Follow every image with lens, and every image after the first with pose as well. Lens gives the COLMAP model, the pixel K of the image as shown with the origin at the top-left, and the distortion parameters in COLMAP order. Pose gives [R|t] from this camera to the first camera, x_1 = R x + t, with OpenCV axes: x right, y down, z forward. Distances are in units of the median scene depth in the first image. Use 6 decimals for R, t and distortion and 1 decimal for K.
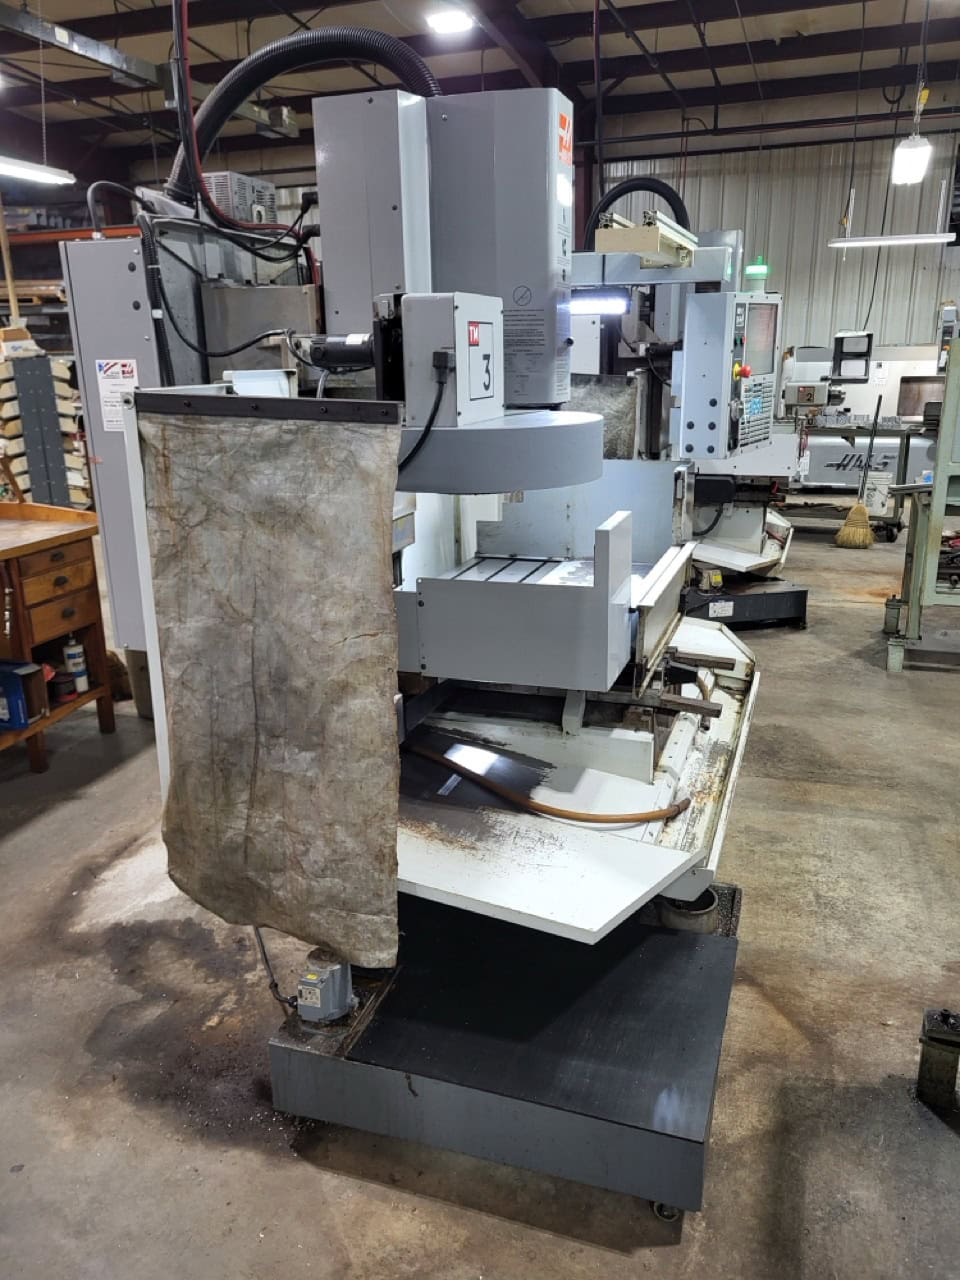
lens RADIAL K [[972.0, 0, 490.9], [0, 972.0, 634.0], [0, 0, 1]] dist [0.045544, -0.030152]
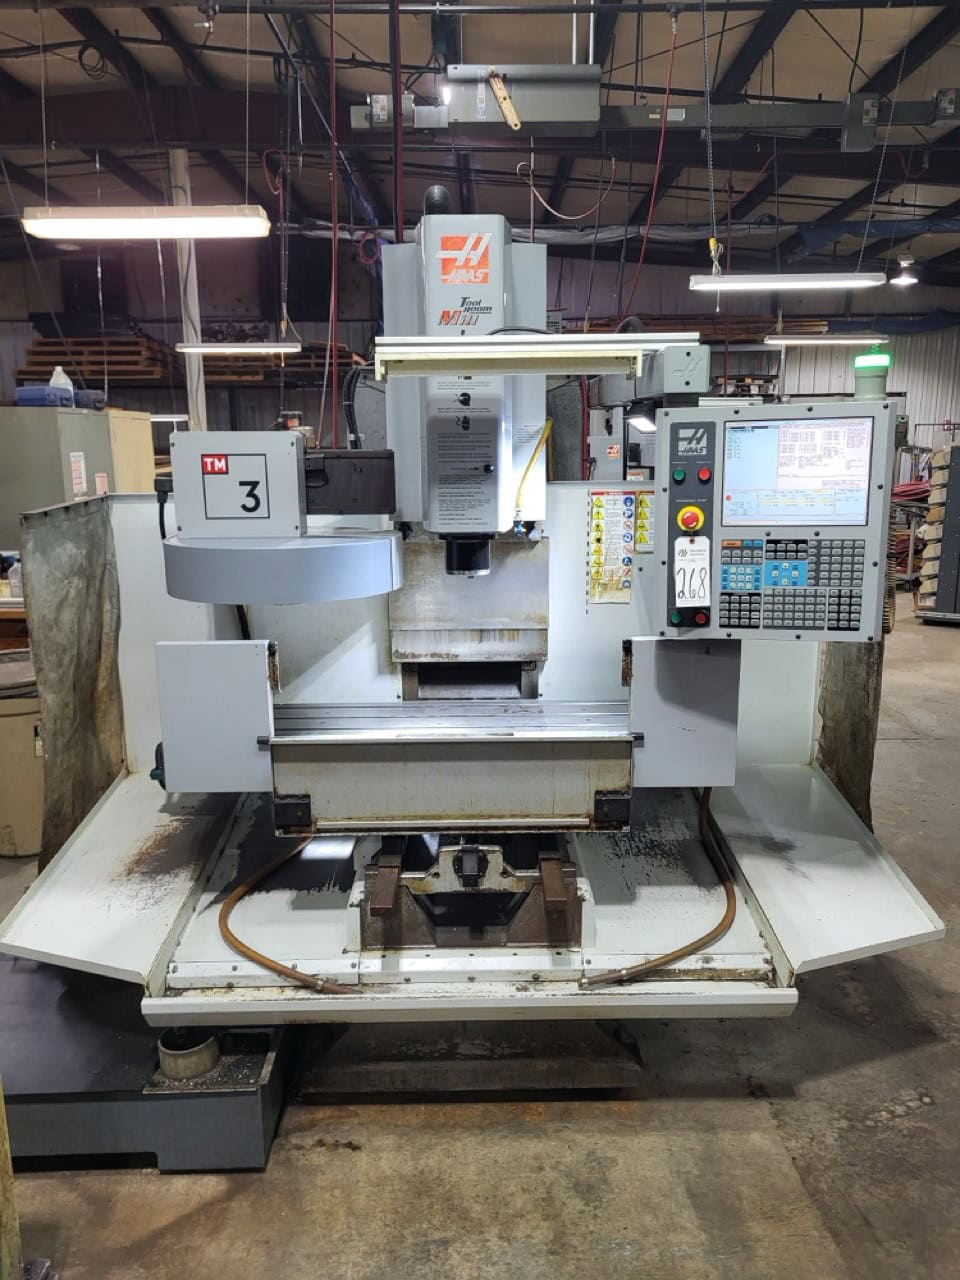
lens RADIAL K [[972.0, 0, 483.8], [0, 972.0, 641.2], [0, 0, 1]] dist [0.045544, -0.030152]
pose [[0.333345, 0.203592, -0.920560, 0.999262], [-0.259852, 0.958427, 0.117872, -0.266717], [0.906288, 0.199918, 0.372391, 0.733629]]
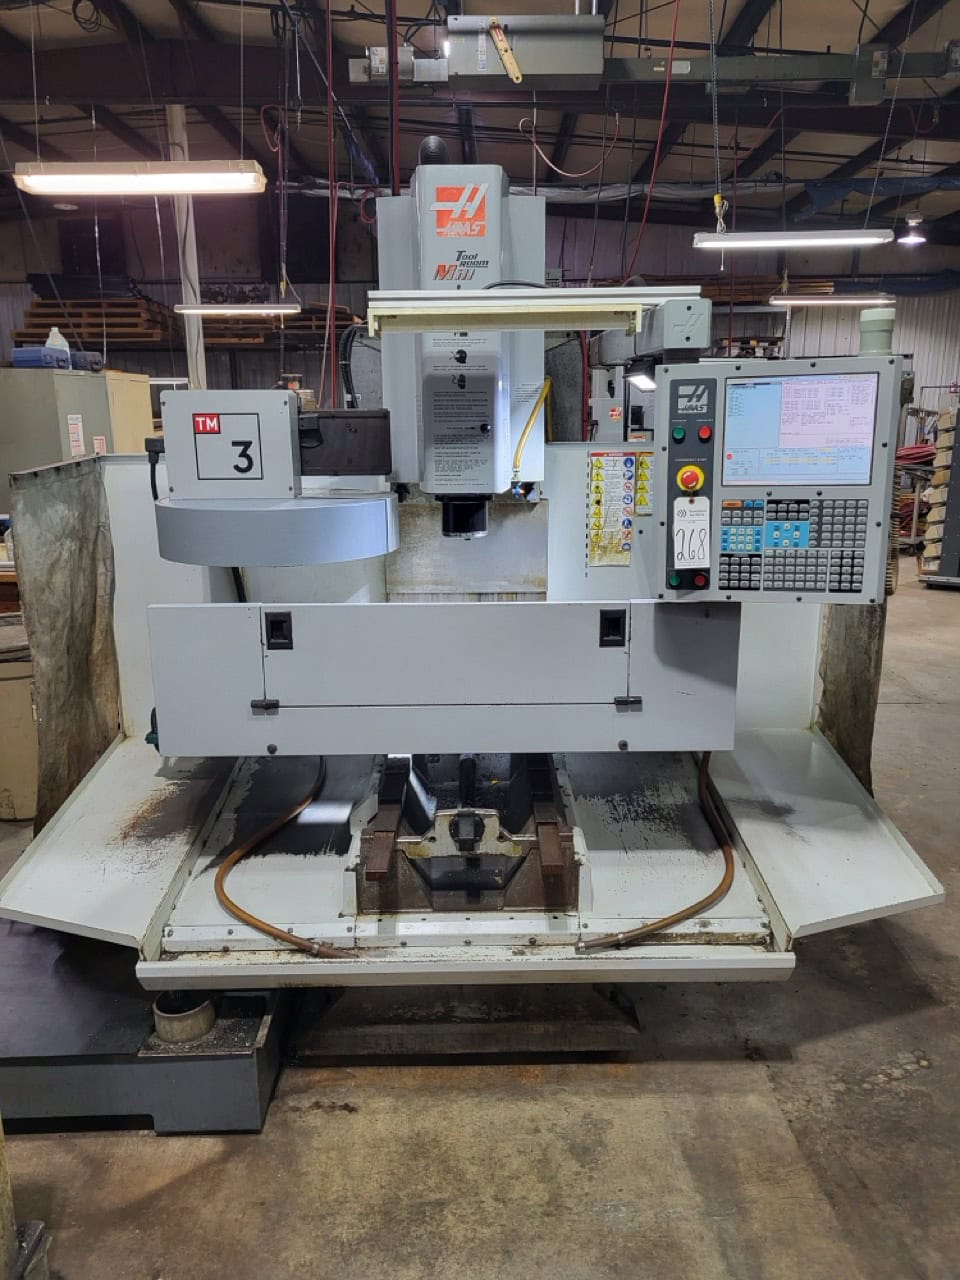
lens RADIAL K [[972.0, 0, 484.3], [0, 972.0, 633.2], [0, 0, 1]] dist [0.045544, -0.030152]
pose [[0.331067, 0.228716, -0.915469, 0.990473], [-0.259518, 0.954836, 0.144700, -0.264387], [0.907218, 0.189675, 0.375471, 0.744098]]
